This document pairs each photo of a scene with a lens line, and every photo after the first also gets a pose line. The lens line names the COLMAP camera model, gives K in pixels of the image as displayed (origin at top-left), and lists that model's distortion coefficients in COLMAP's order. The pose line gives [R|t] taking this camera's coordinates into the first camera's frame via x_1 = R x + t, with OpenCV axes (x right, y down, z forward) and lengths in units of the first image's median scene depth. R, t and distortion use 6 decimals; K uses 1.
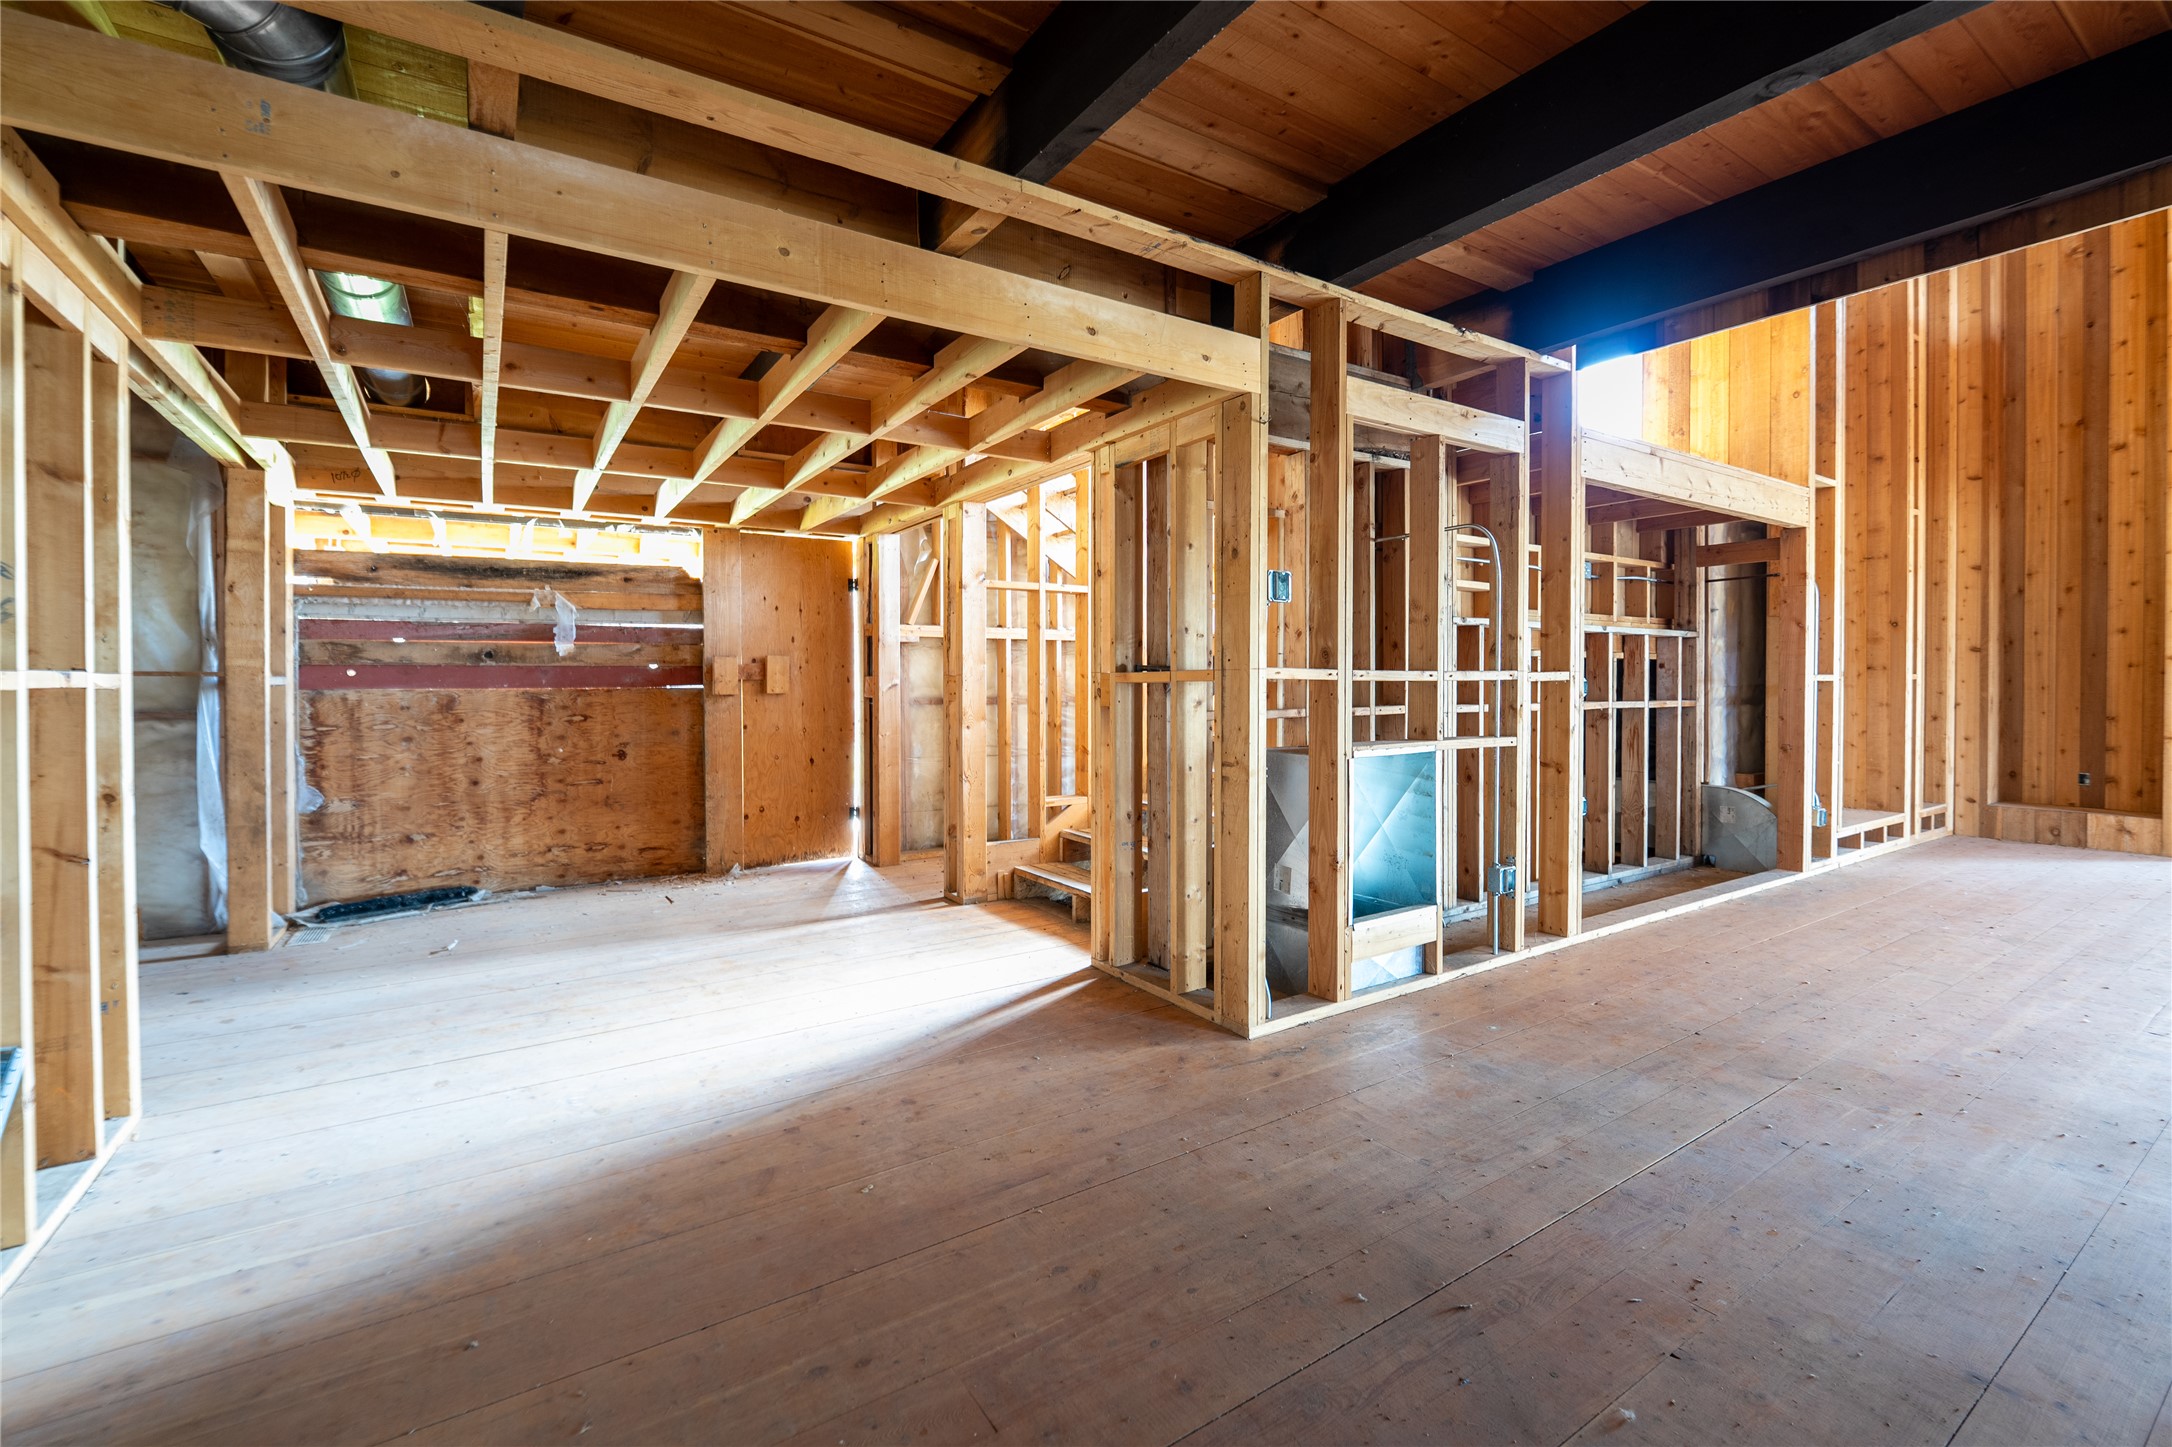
lens RADIAL K [[914.6, 0, 1079.3], [0, 914.6, 684.3], [0, 0, 1]] dist [-0.002568, -0.000227]
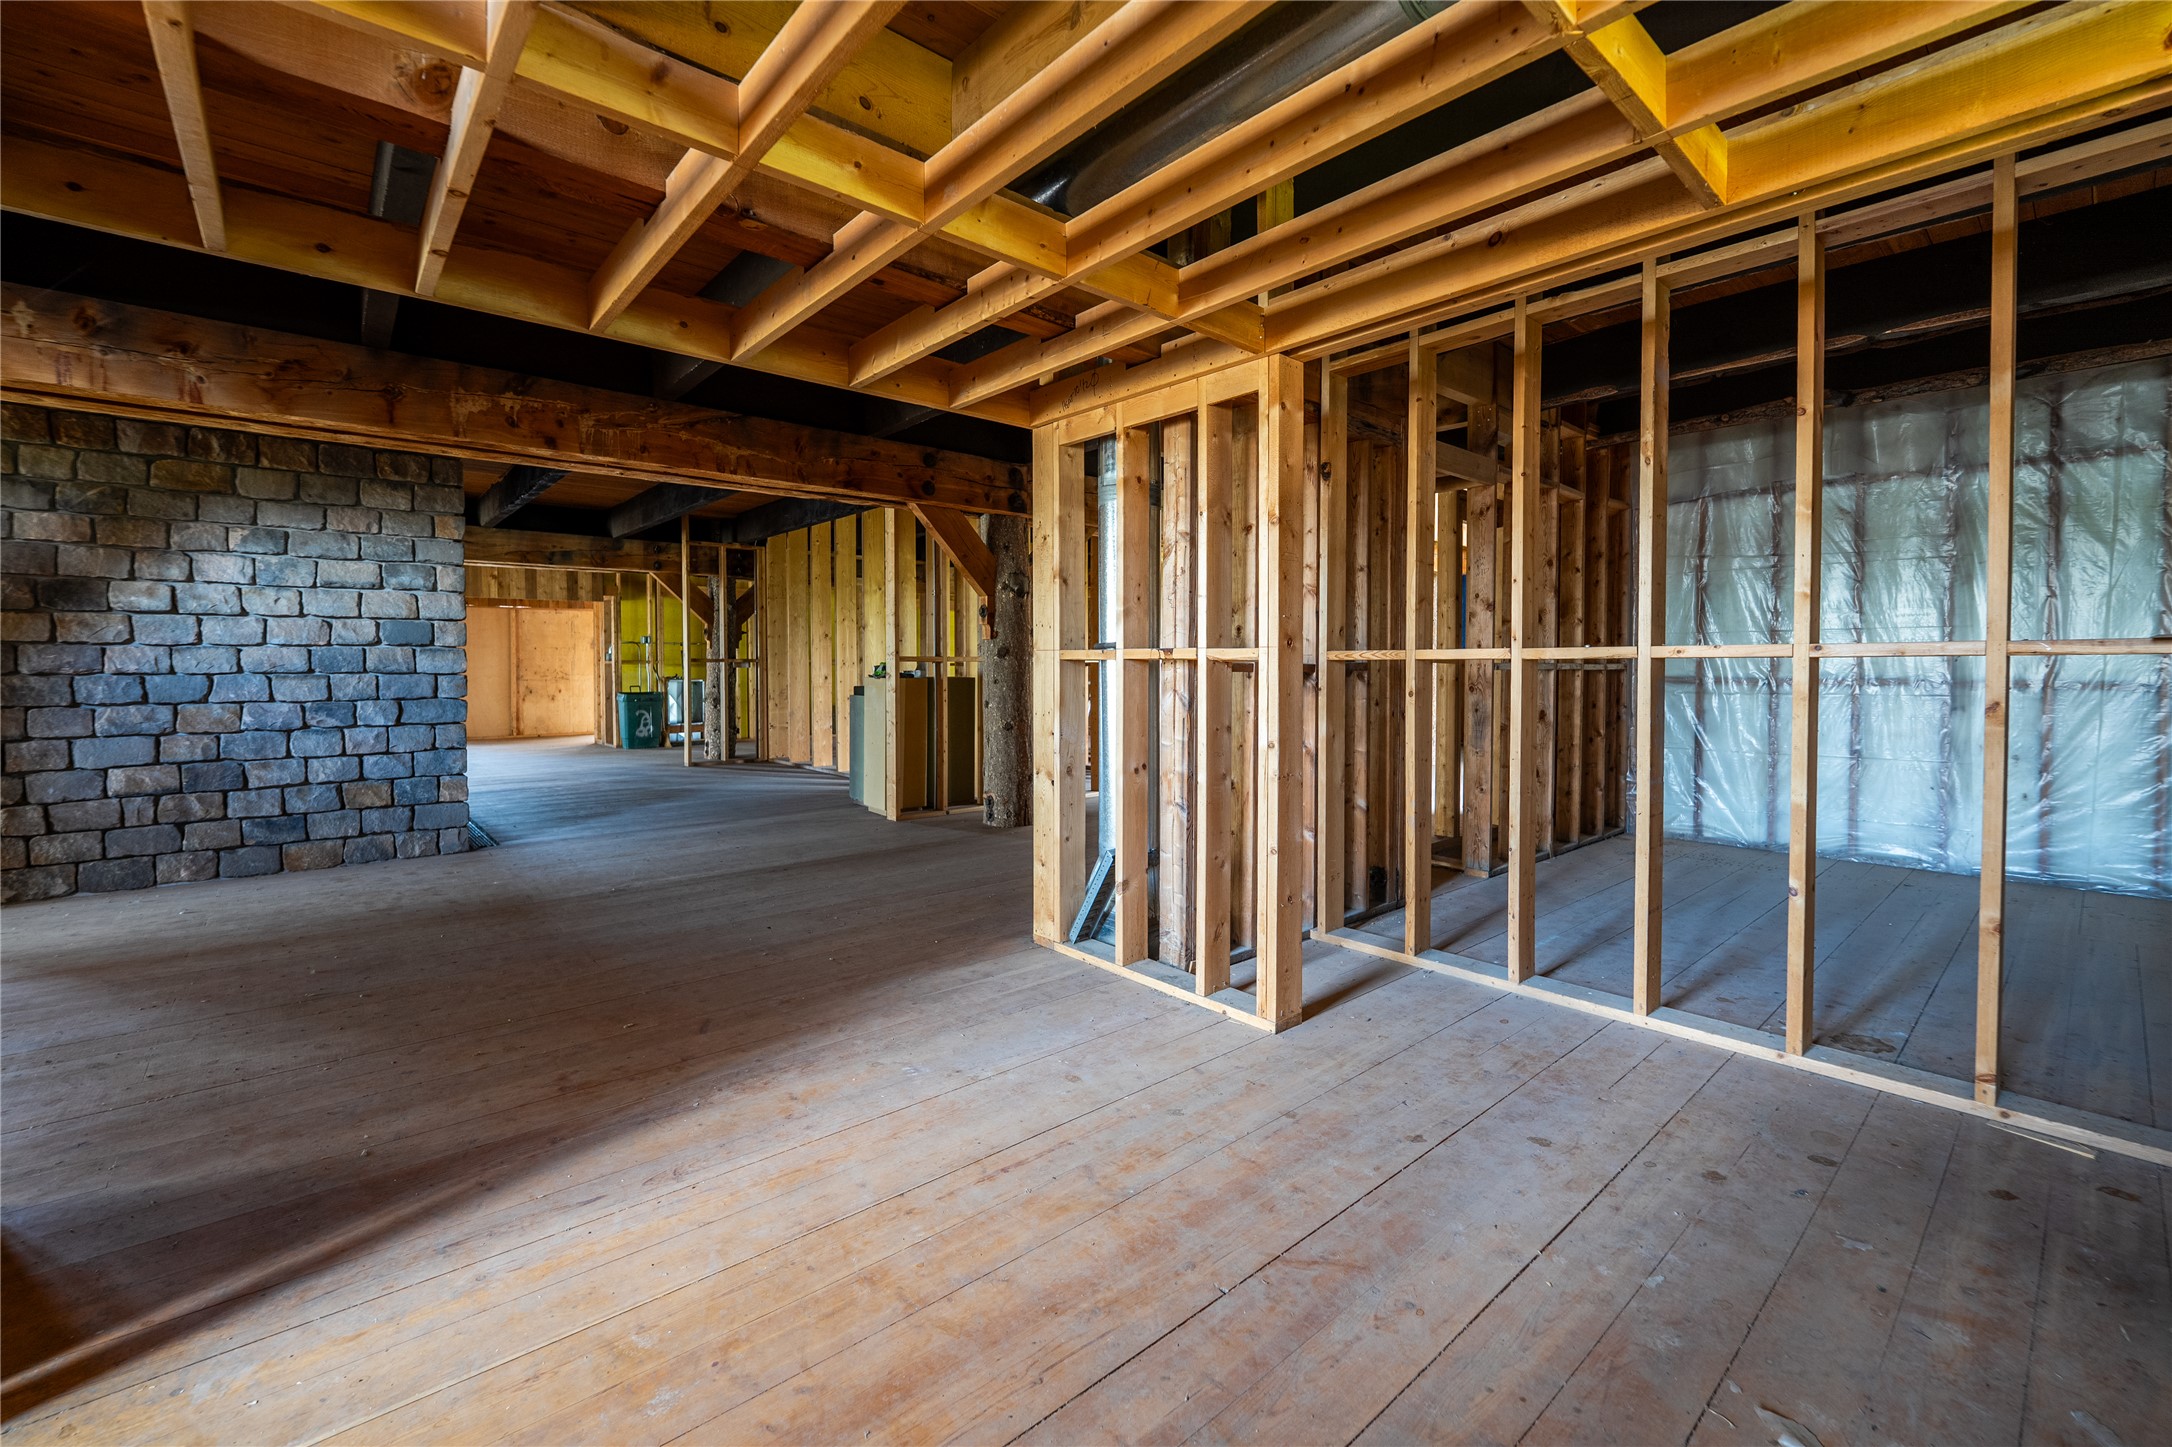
lens RADIAL K [[914.6, 0, 1081.8], [0, 914.6, 677.3], [0, 0, 1]] dist [-0.002568, -0.000227]
pose [[-0.990396, 0.010512, -0.137861, -0.584142], [0.006498, 0.999543, 0.029536, -0.015658], [0.138108, 0.028356, -0.990011, 1.964572]]
